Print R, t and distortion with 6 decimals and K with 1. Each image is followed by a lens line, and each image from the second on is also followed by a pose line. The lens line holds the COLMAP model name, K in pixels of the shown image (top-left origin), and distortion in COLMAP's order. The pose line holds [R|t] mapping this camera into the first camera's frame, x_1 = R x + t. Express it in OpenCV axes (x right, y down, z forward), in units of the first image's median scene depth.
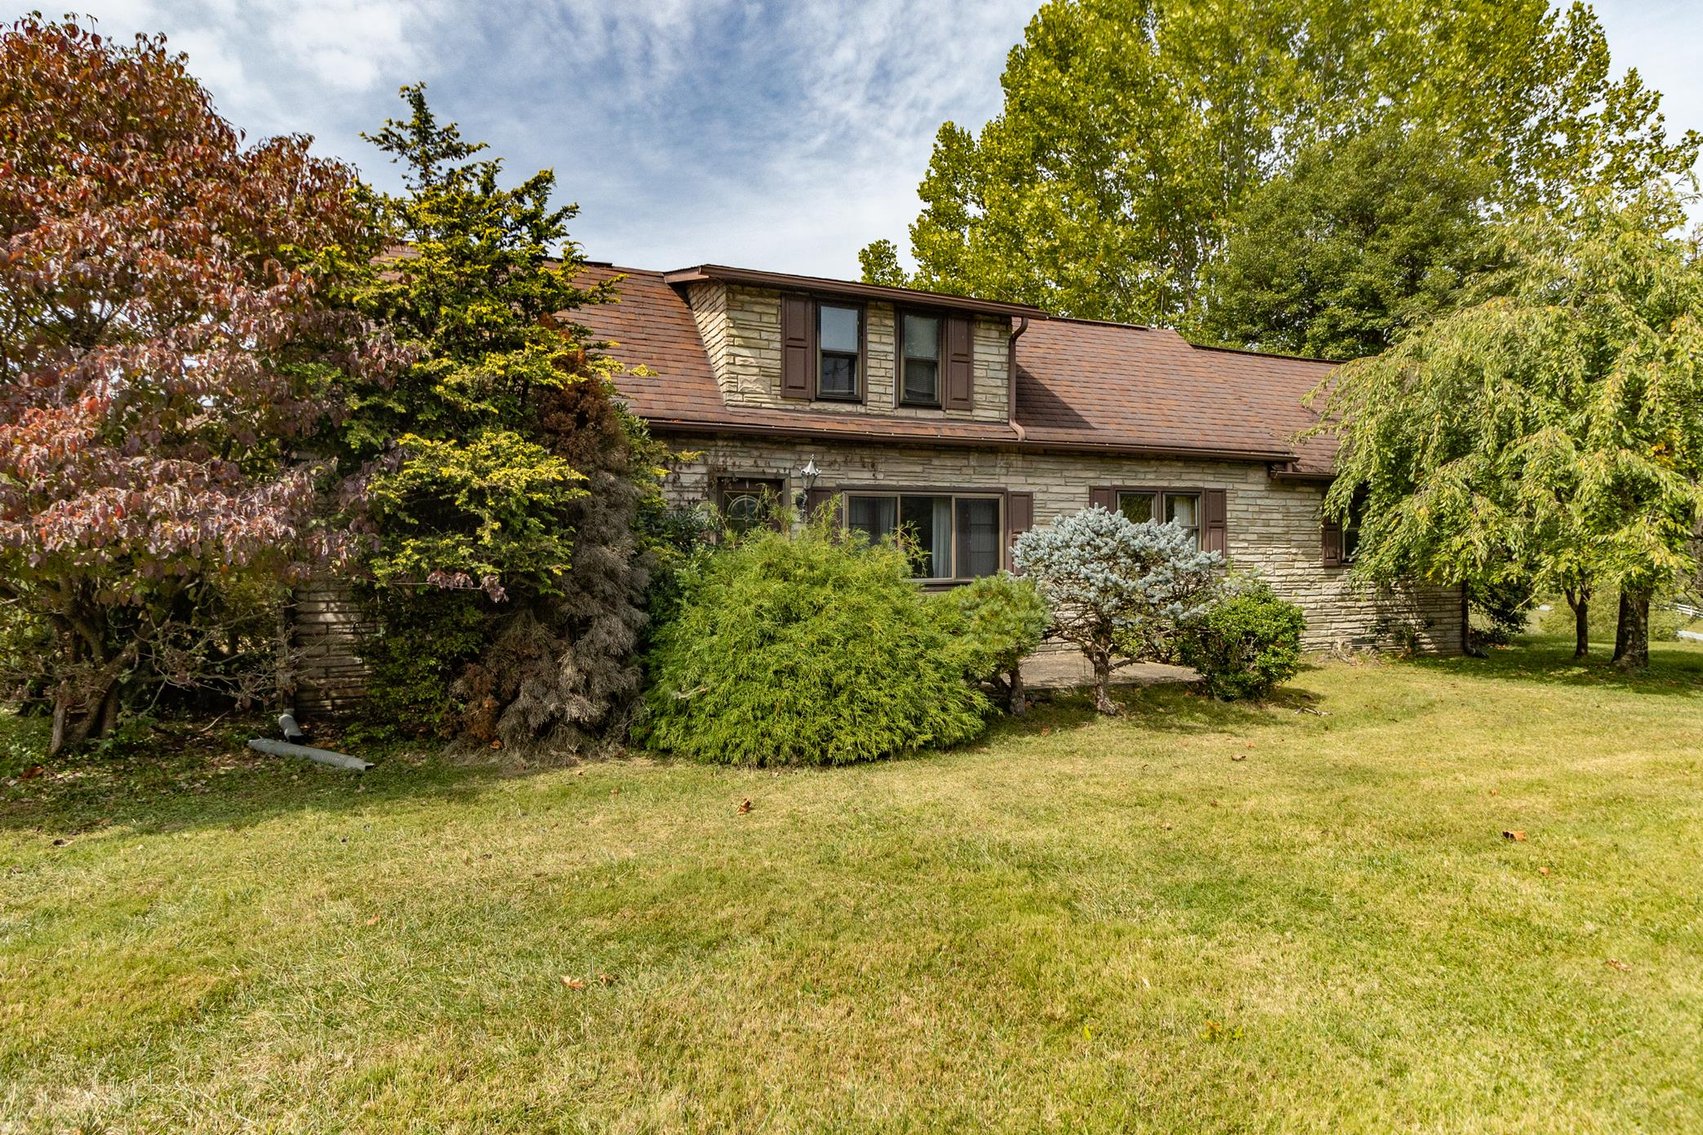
lens RADIAL K [[934.5, 0, 851.5], [0, 934.5, 567.5], [0, 0, 1]] dist [-0.000049, -0.001658]
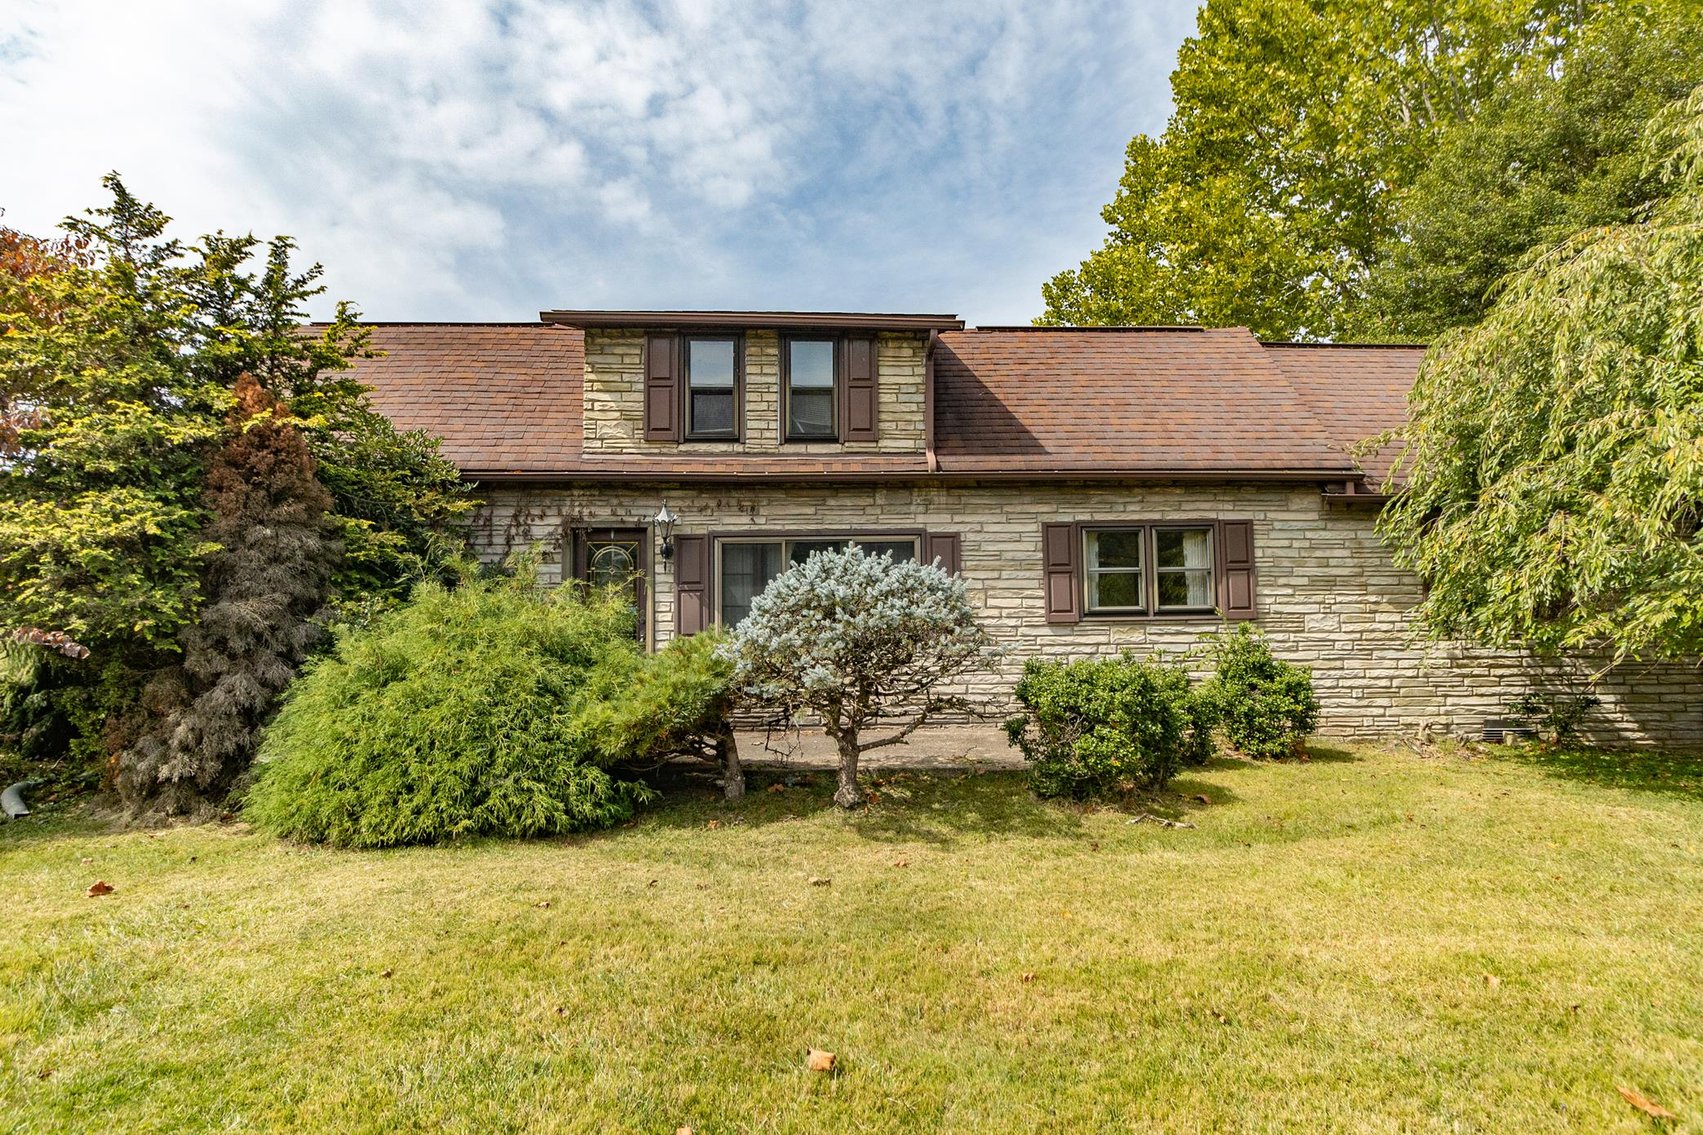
lens RADIAL K [[934.5, 0, 851.5], [0, 934.5, 567.5], [0, 0, 1]] dist [-0.000049, -0.001658]
pose [[0.937699, -0.022484, -0.346721, 0.422761], [0.001979, 0.998233, -0.059381, 0.001022], [0.347444, 0.054995, 0.936087, 0.190955]]
